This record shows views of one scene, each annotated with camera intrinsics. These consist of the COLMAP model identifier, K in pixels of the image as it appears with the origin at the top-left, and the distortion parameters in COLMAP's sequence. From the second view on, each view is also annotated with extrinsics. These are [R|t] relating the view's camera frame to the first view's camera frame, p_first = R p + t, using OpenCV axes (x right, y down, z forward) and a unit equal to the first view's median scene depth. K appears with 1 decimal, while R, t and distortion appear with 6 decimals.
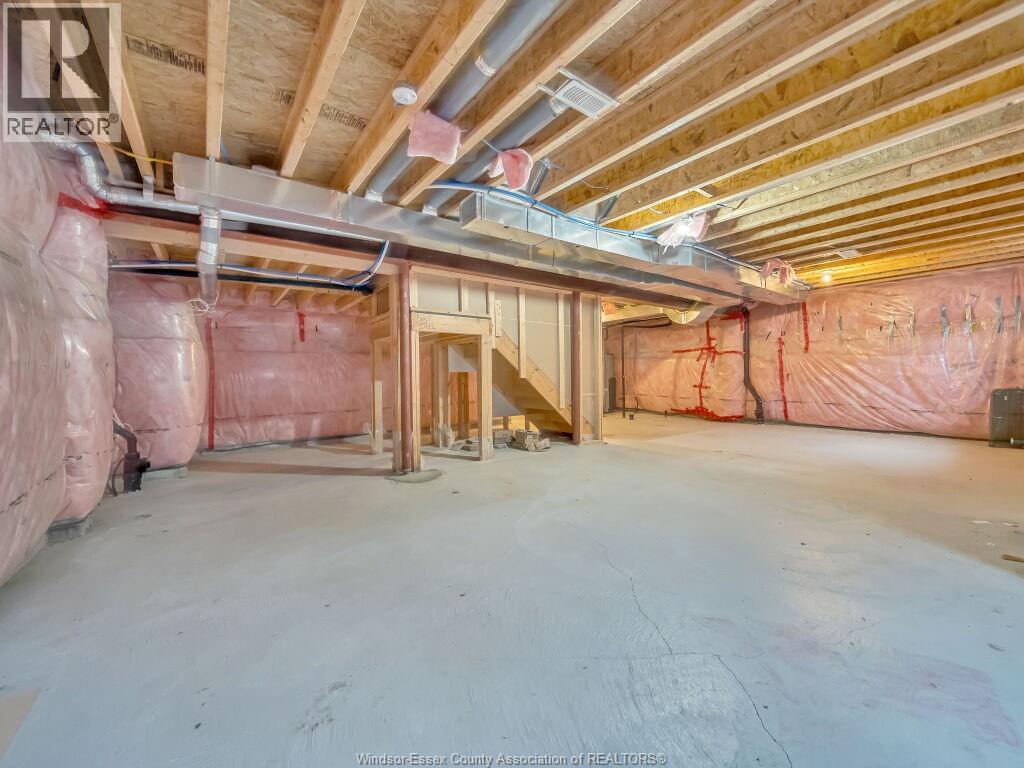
lens RADIAL K [[403.4, 0, 509.2], [0, 403.4, 380.6], [0, 0, 1]] dist [-0.000091, -0.000169]
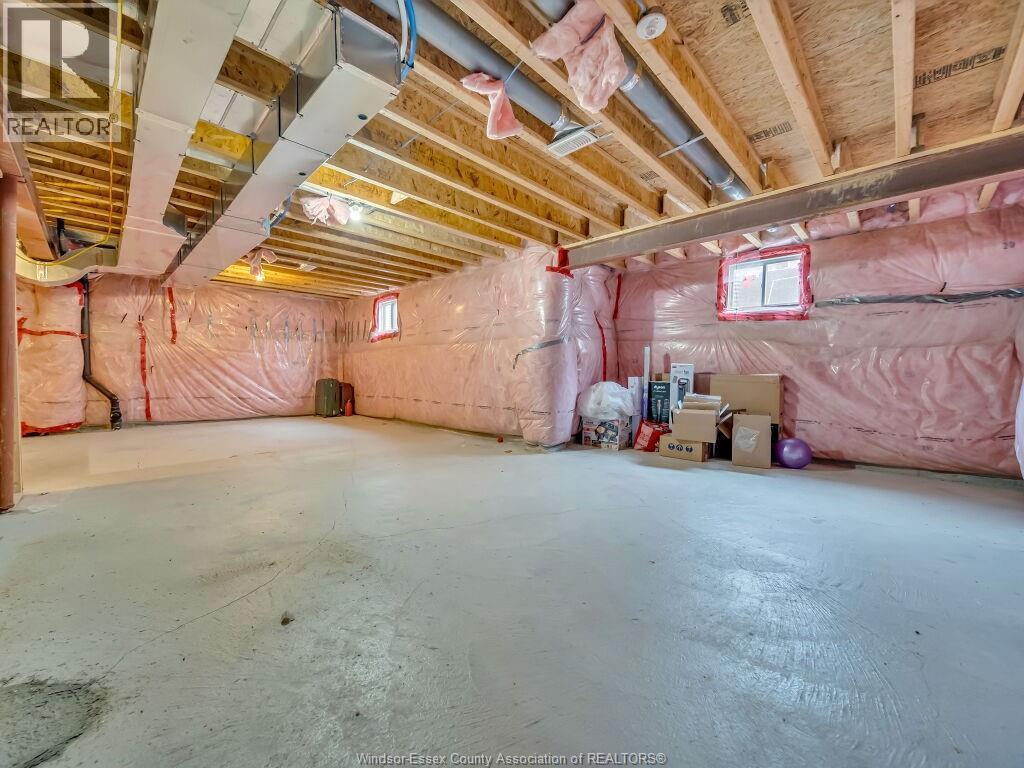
lens RADIAL K [[403.4, 0, 509.2], [0, 403.4, 380.6], [0, 0, 1]] dist [-0.000091, -0.000169]
pose [[-0.157203, -0.012965, 0.987481, -0.300313], [0.001306, 0.999910, 0.013336, 0.003596], [-0.987565, 0.003386, -0.157172, 0.410245]]
